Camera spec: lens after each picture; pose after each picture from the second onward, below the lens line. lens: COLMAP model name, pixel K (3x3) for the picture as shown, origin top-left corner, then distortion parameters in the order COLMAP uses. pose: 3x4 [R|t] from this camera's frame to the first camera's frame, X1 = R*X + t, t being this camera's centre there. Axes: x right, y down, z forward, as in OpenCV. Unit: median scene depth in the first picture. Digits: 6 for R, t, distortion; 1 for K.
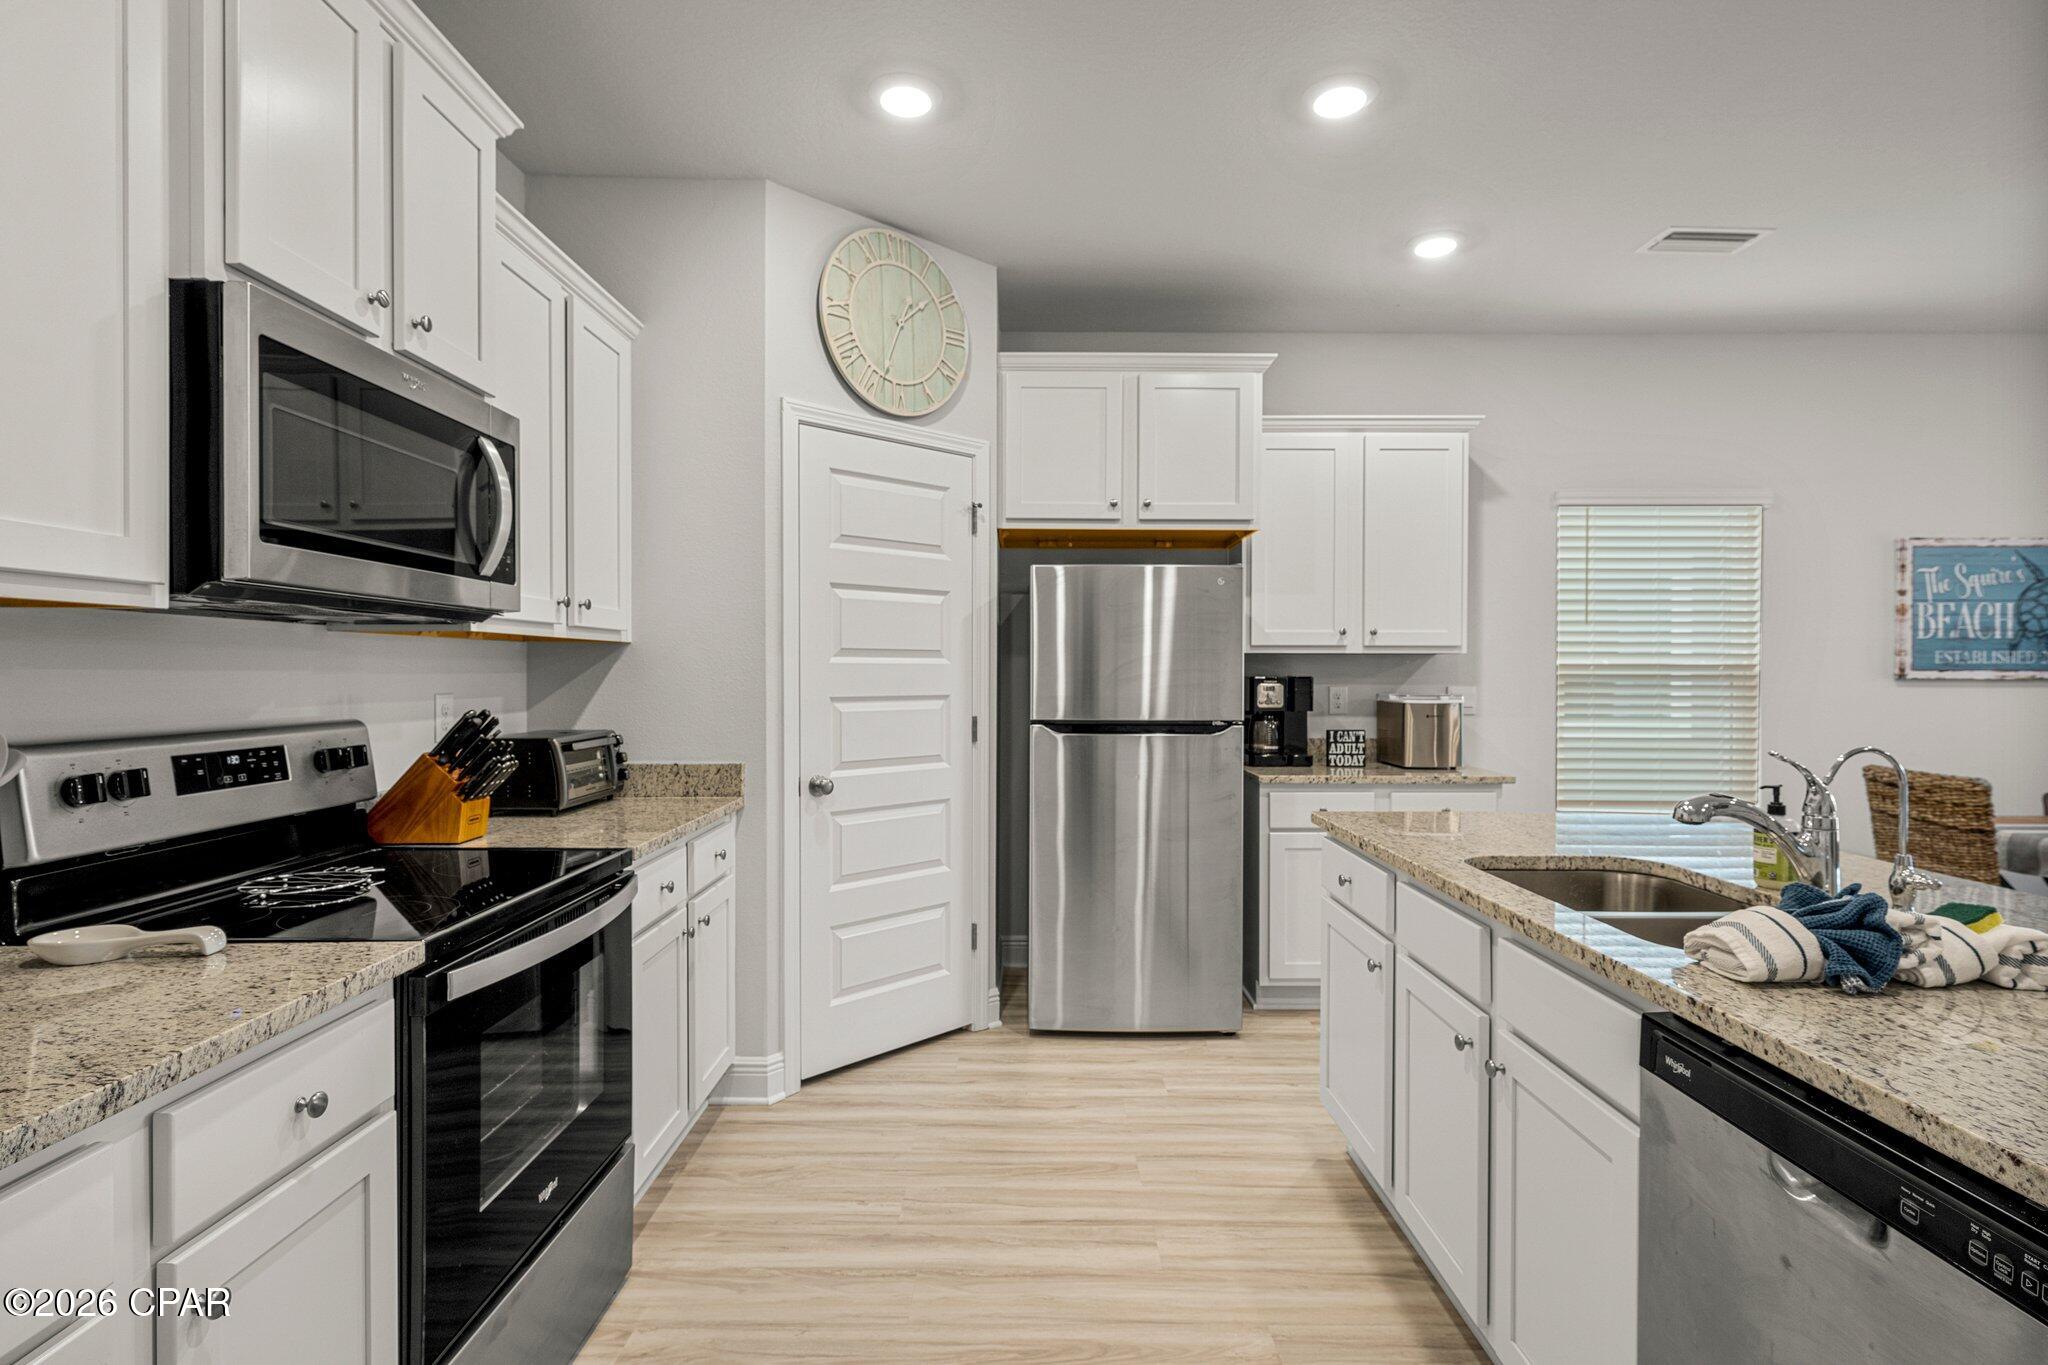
lens RADIAL K [[1003.0, 0, 1024.0], [0, 1003.0, 682.5], [0, 0, 1]] dist [-0.000252, -0.000022]
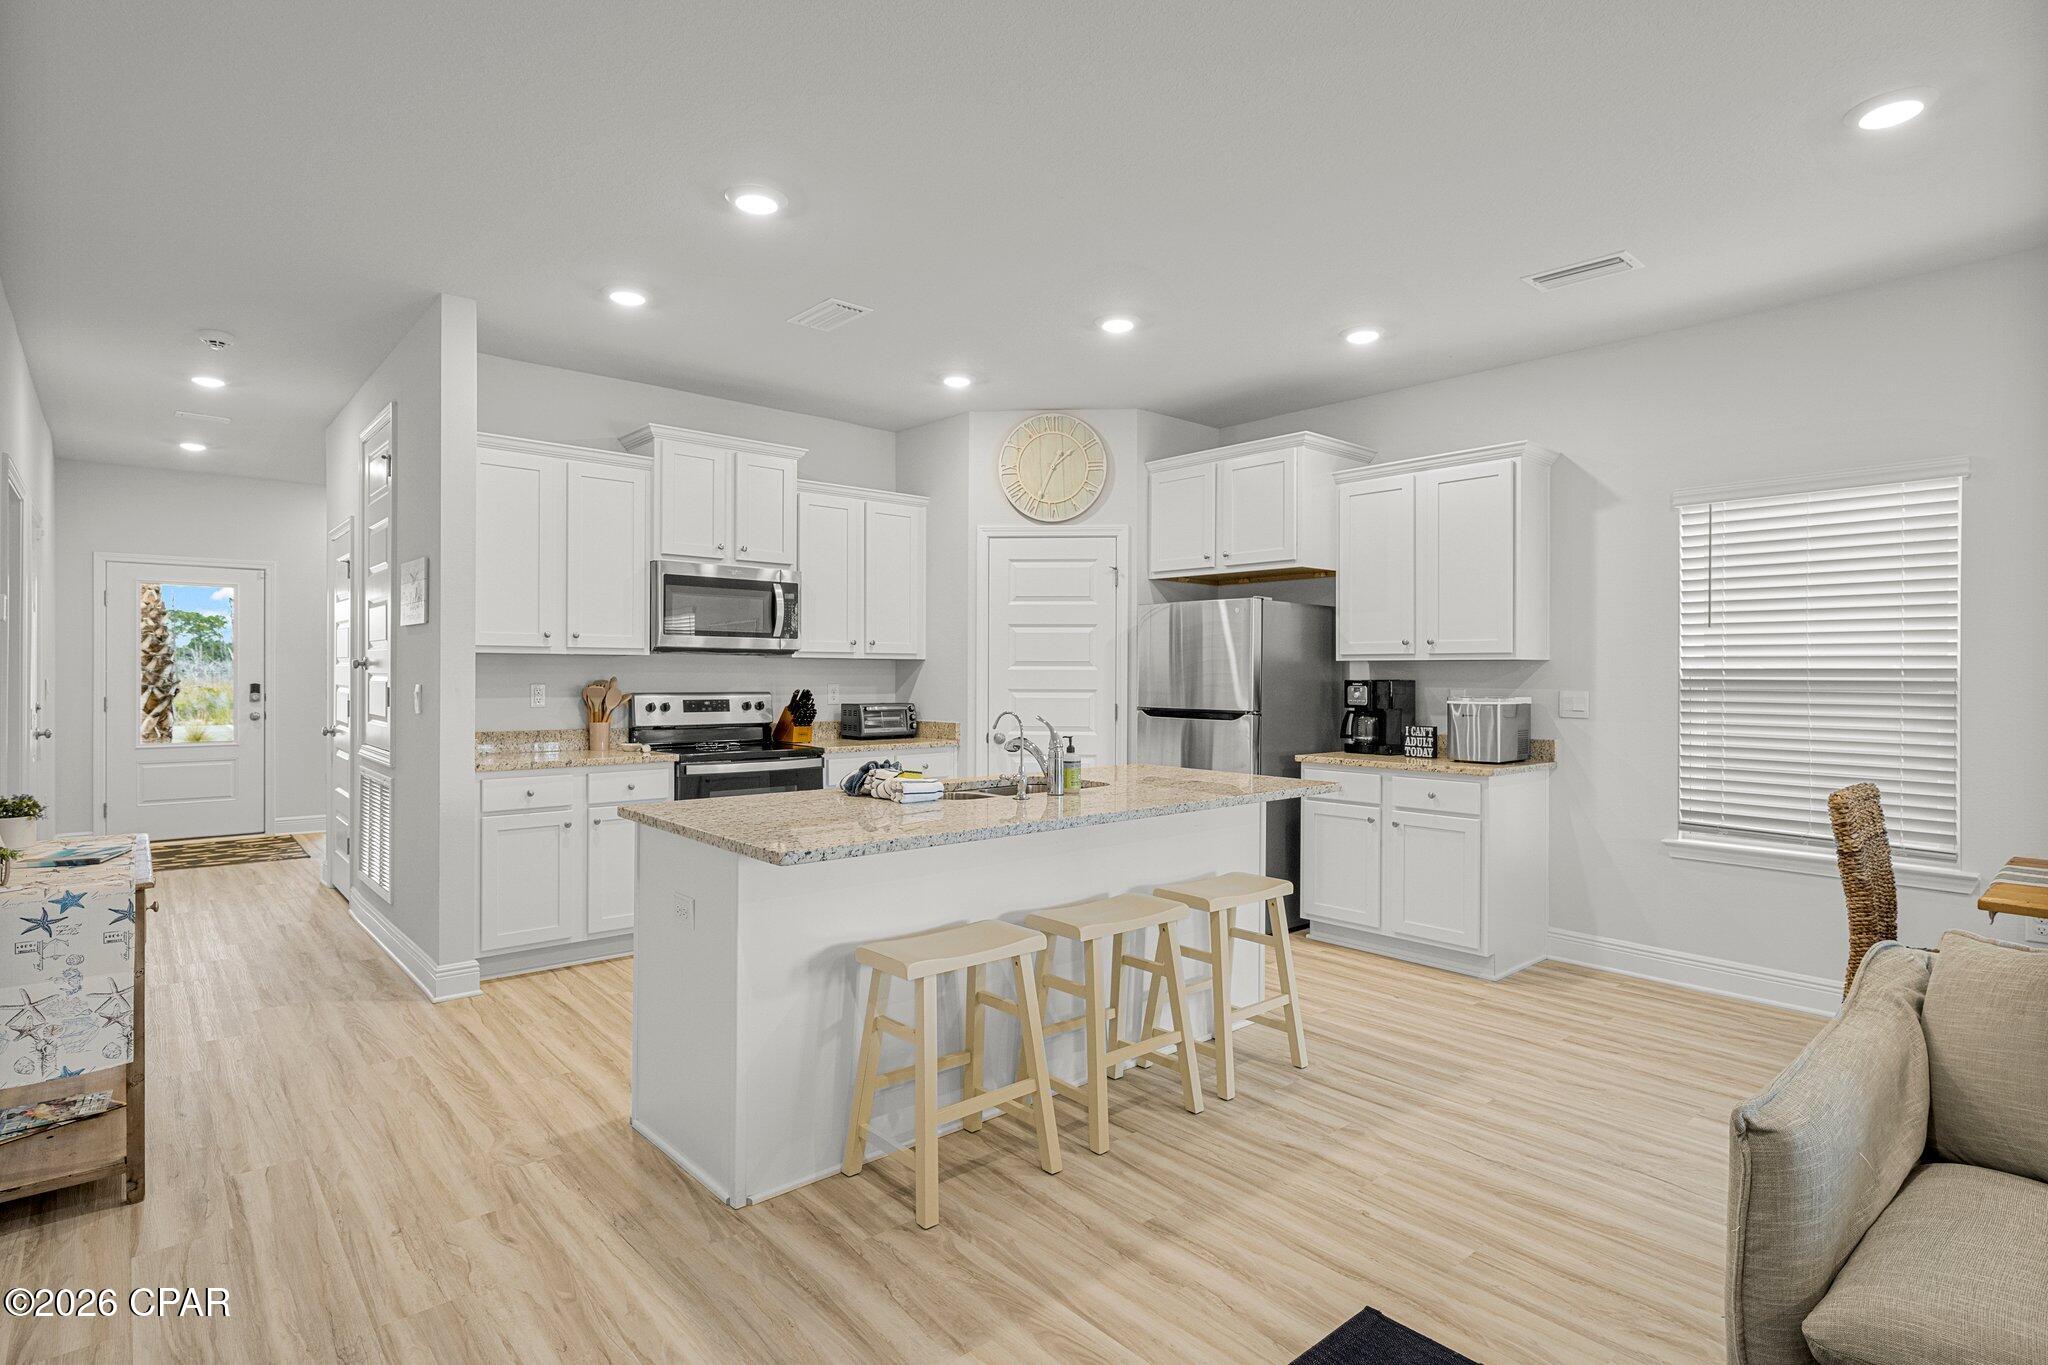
lens RADIAL K [[1003.0, 0, 1024.0], [0, 1003.0, 682.5], [0, 0, 1]] dist [-0.000252, -0.000022]
pose [[0.666686, 0.008436, -0.745291, 0.974677], [-0.011323, 0.999935, 0.001190, 0.000876], [0.745253, 0.007646, 0.666738, -0.136256]]
